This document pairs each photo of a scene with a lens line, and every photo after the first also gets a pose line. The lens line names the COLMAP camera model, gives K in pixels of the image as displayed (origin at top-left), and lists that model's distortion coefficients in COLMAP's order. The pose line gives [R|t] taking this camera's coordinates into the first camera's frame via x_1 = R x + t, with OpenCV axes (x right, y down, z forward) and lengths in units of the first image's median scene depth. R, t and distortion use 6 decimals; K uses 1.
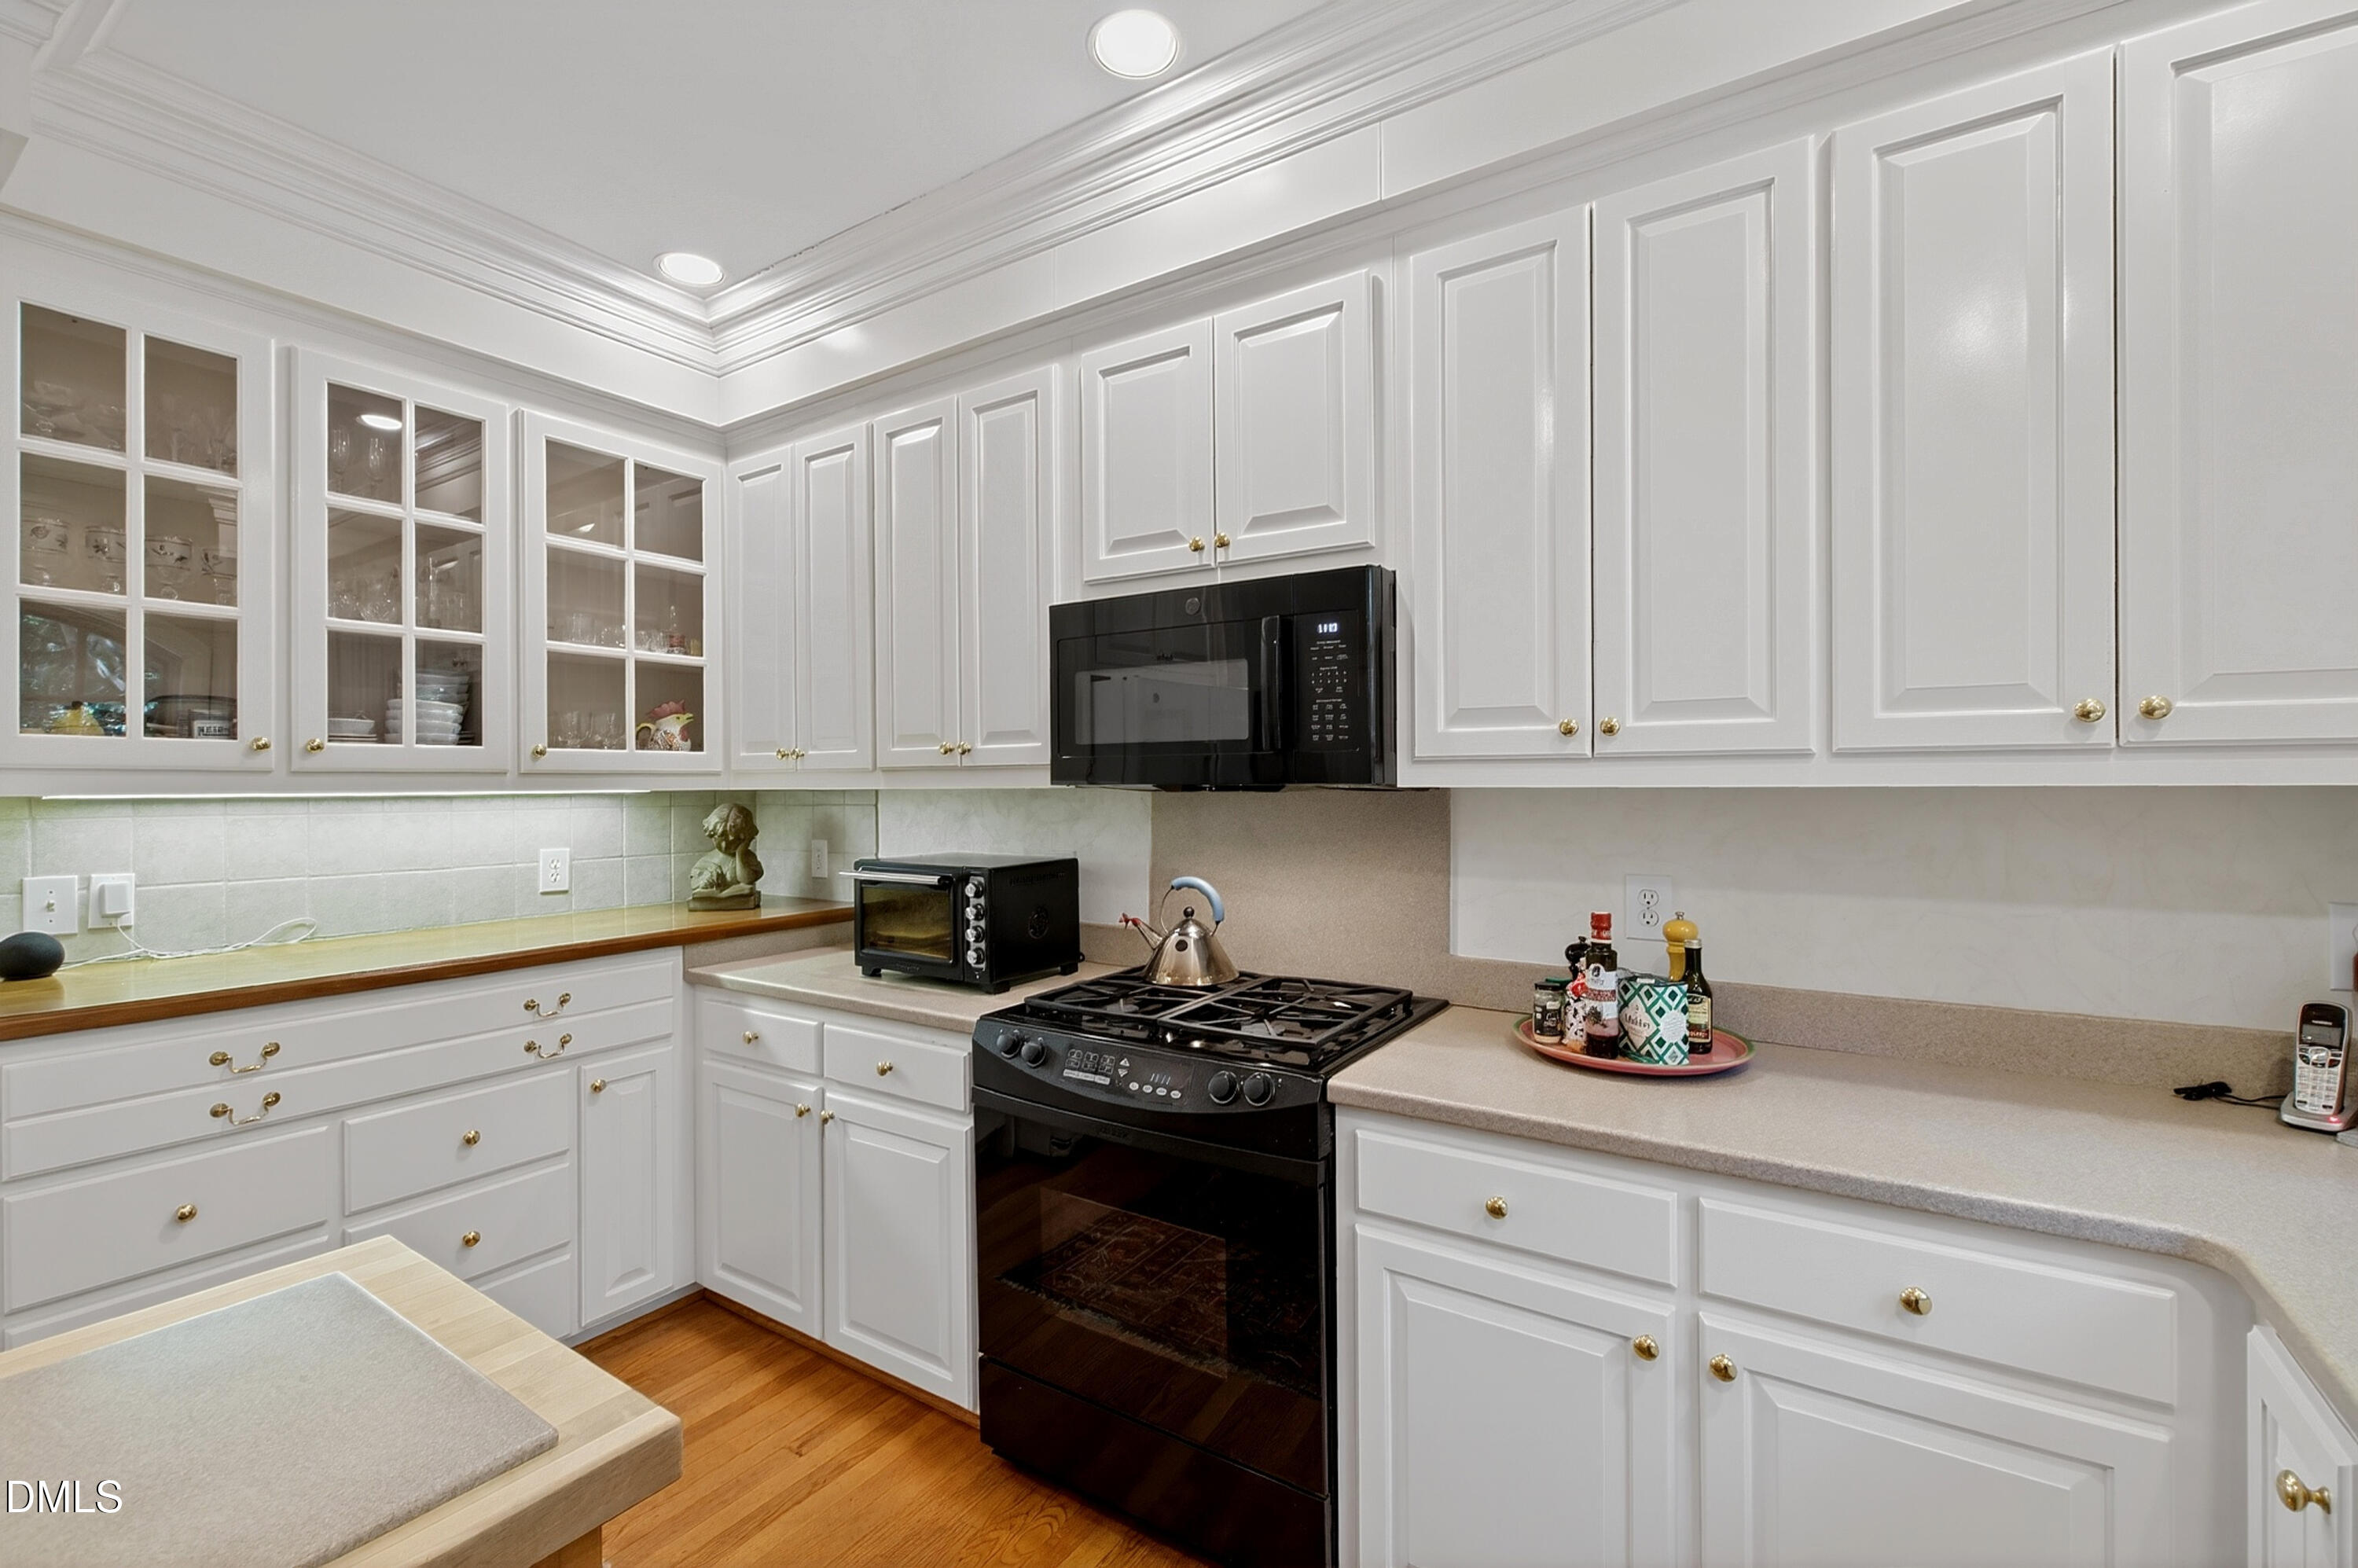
lens RADIAL K [[1019.2, 0, 1188.8], [0, 1019.2, 775.7], [0, 0, 1]] dist [-0.001667, -0.000598]
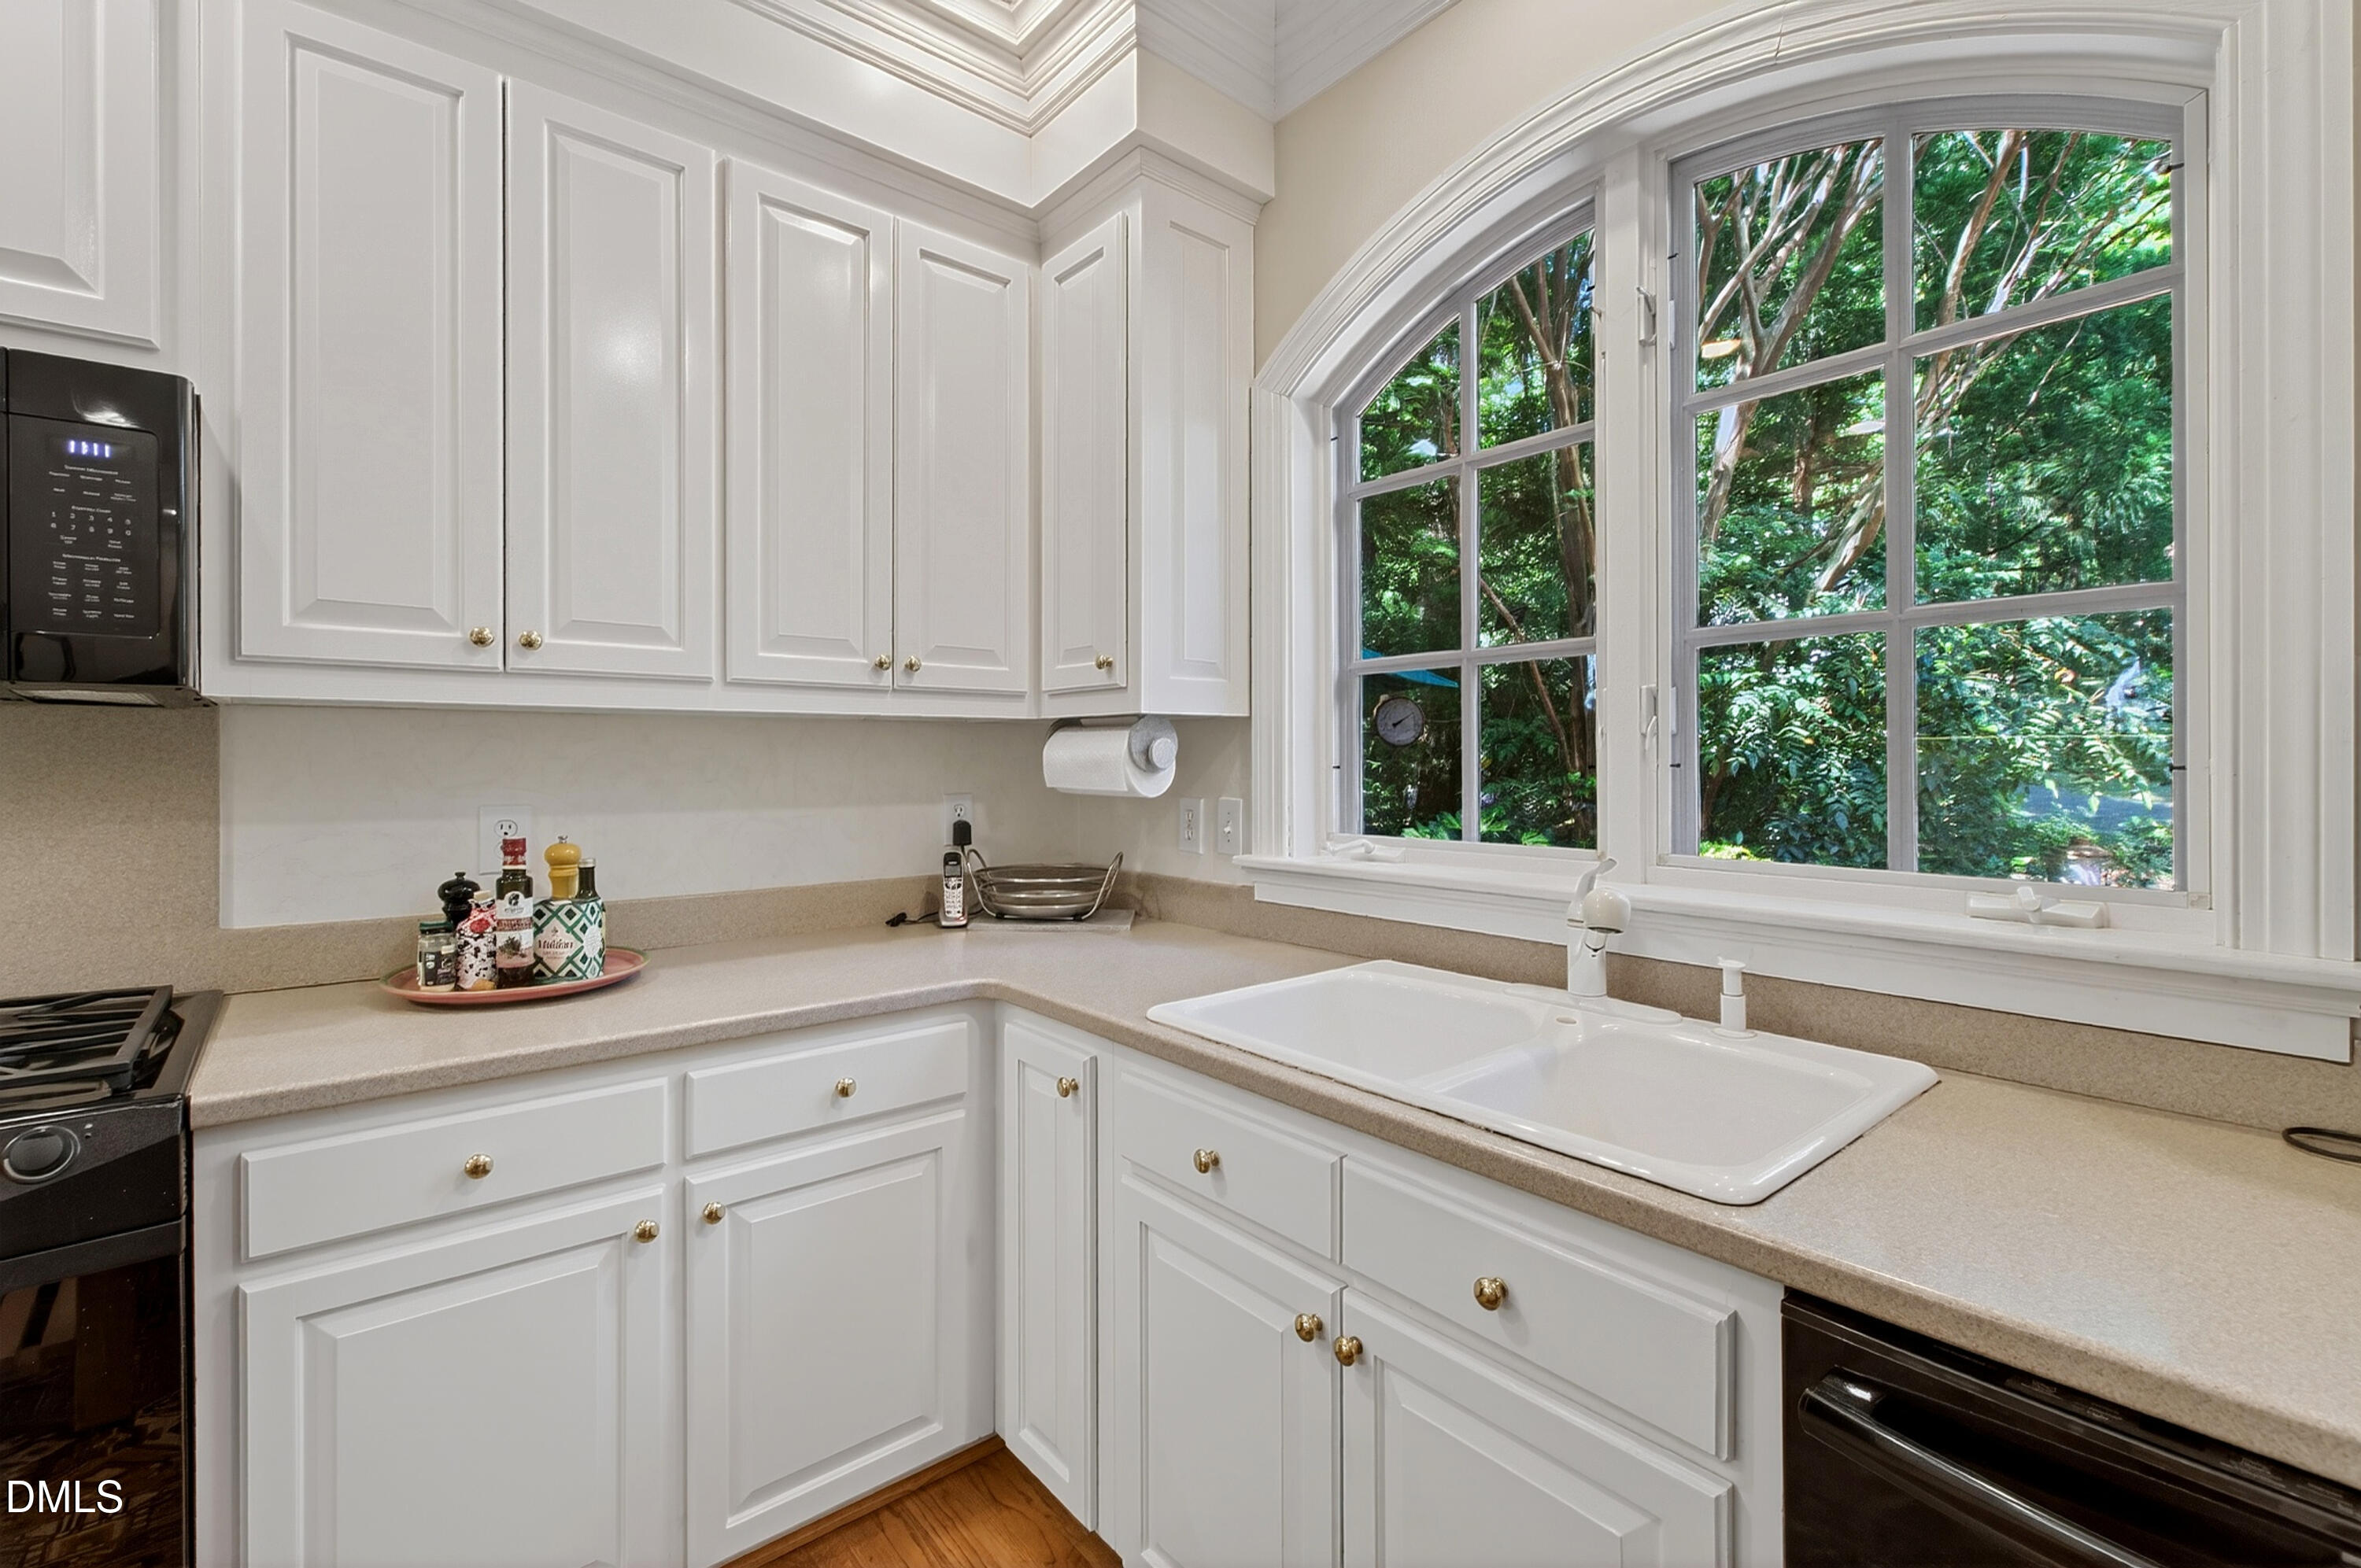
lens RADIAL K [[1020.4, 0, 1143.8], [0, 1020.4, 765.0], [0, 0, 1]] dist [-0.001667, -0.000598]
pose [[0.302696, -0.001758, 0.953086, -0.310097], [-0.006452, 0.999972, 0.003893, 0.058212], [-0.953065, -0.007328, 0.302676, 0.155198]]
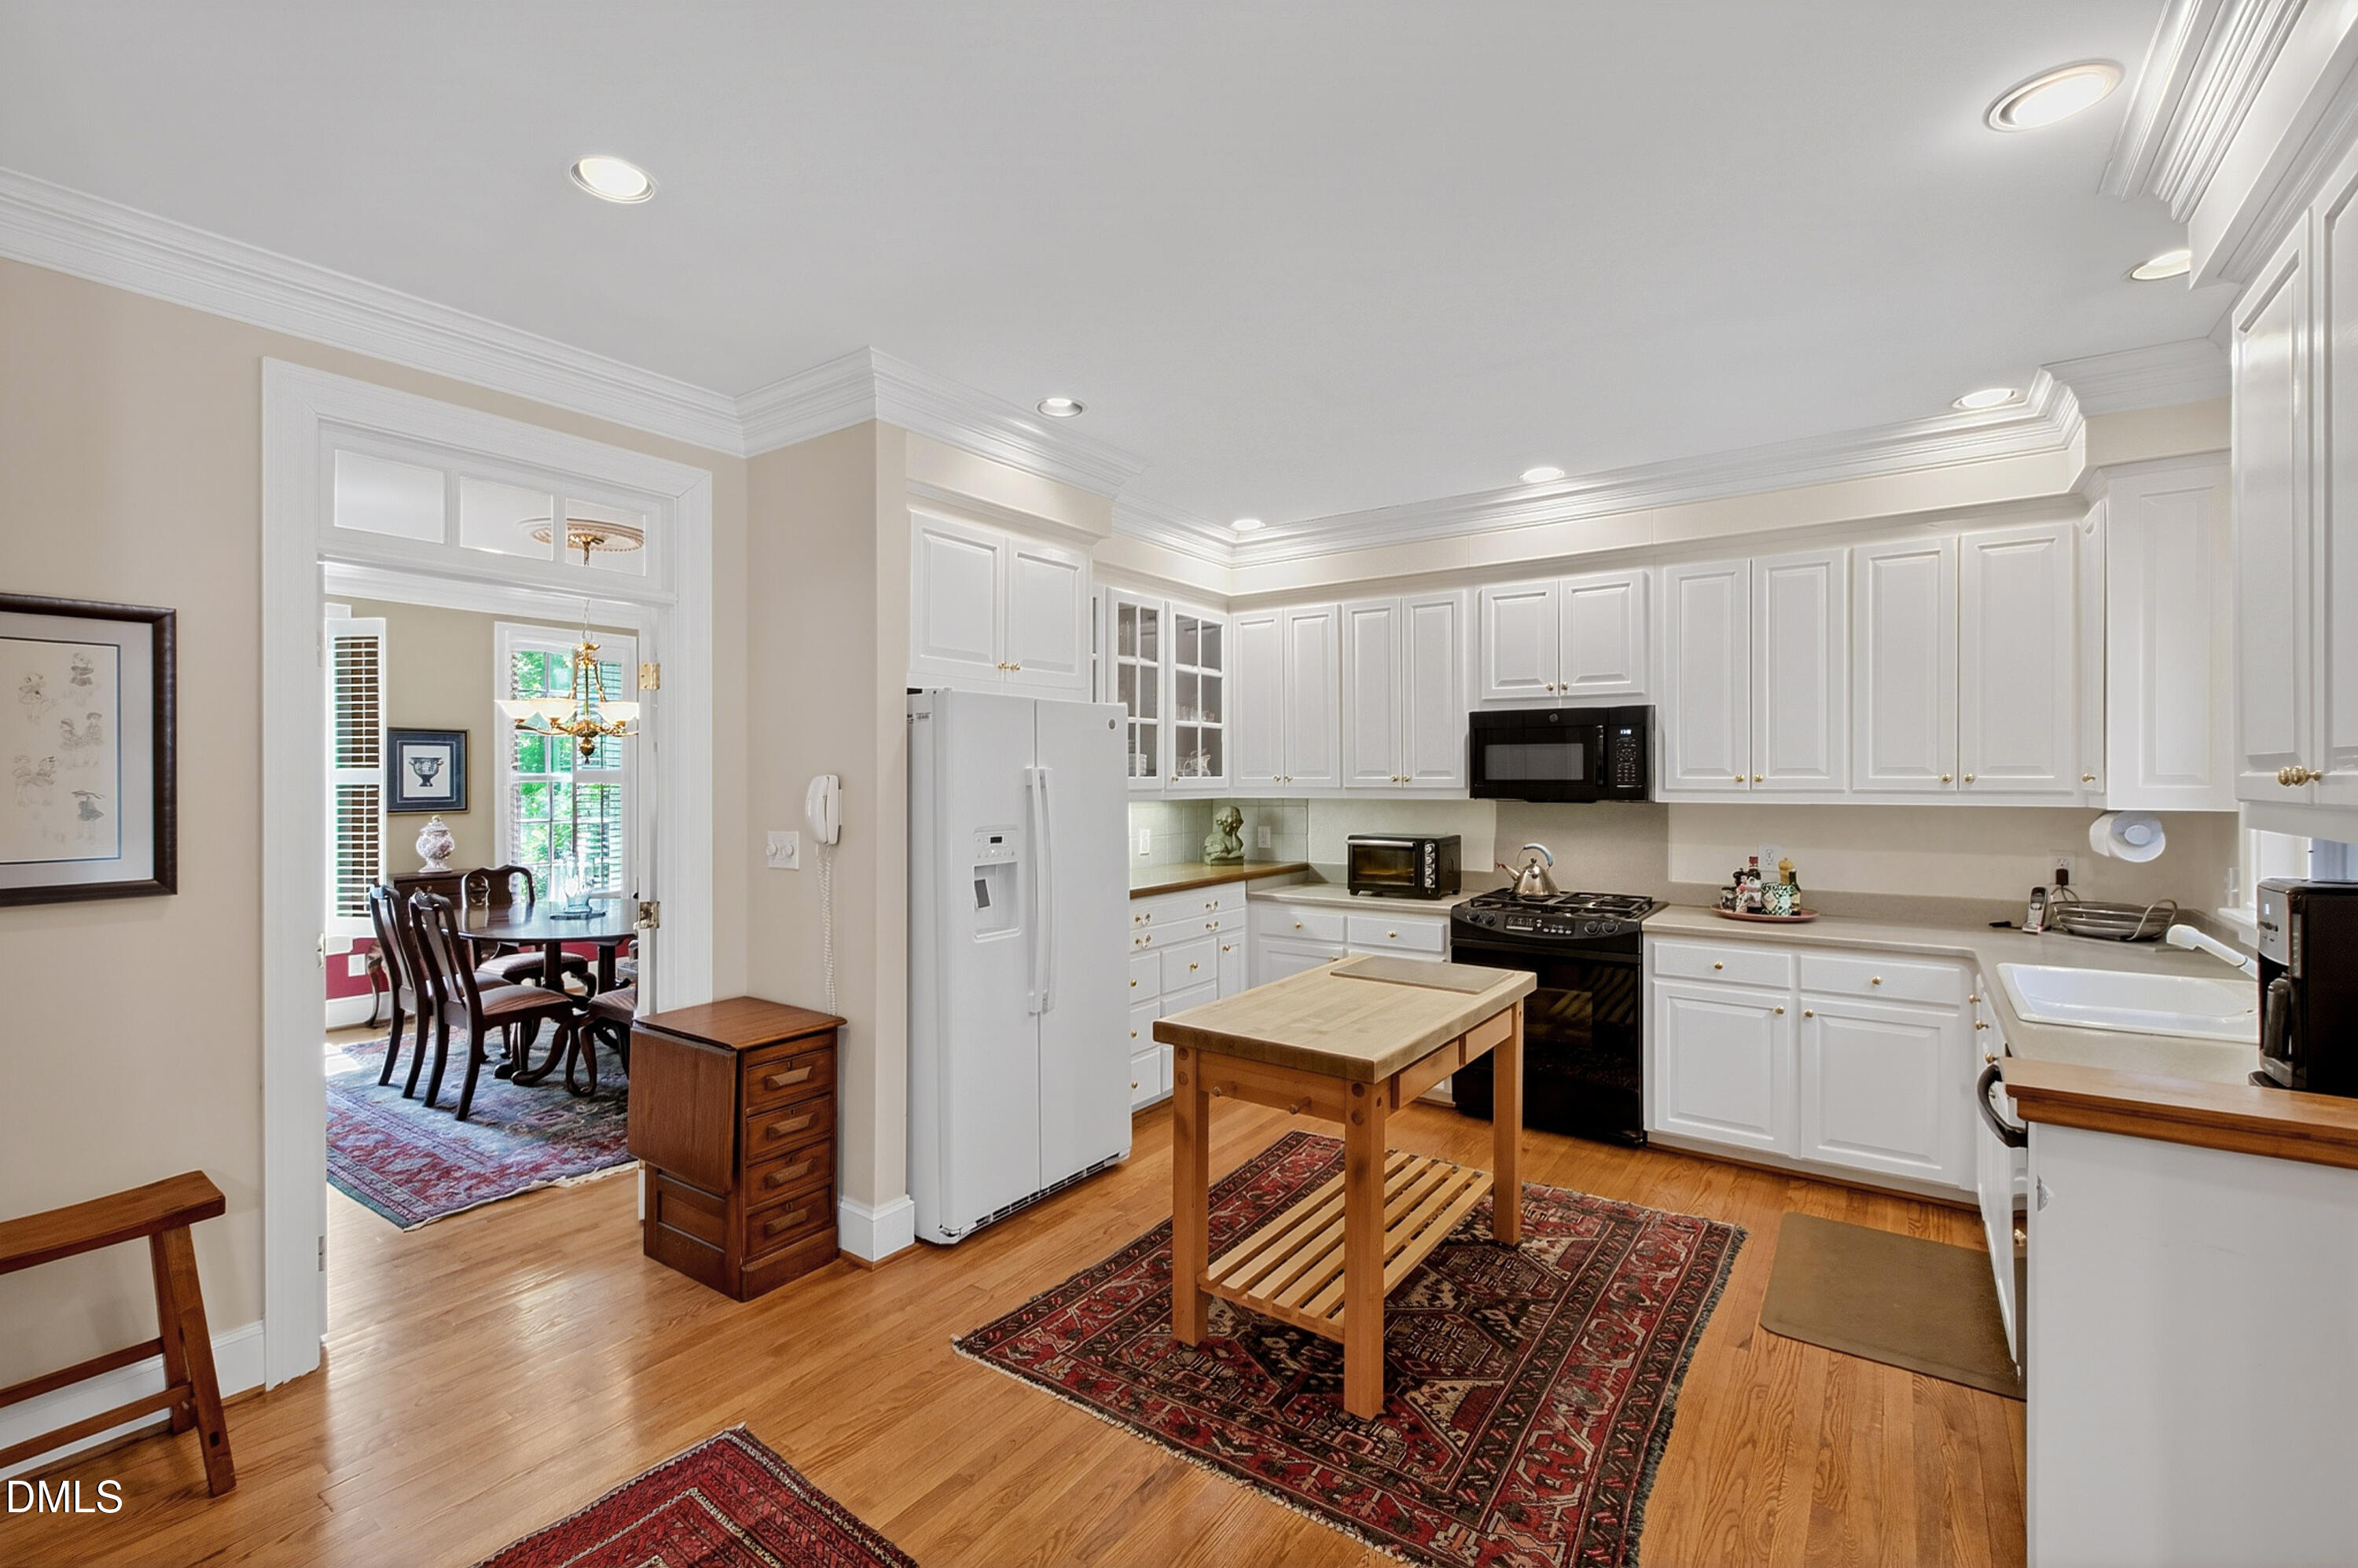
lens RADIAL K [[1019.2, 0, 1184.6], [0, 1019.2, 774.4], [0, 0, 1]] dist [-0.001667, -0.000598]
pose [[0.999472, 0.005568, -0.032006, -0.834614], [-0.005482, 0.999981, 0.002774, -0.054939], [0.032021, -0.002597, 0.999484, -1.397739]]
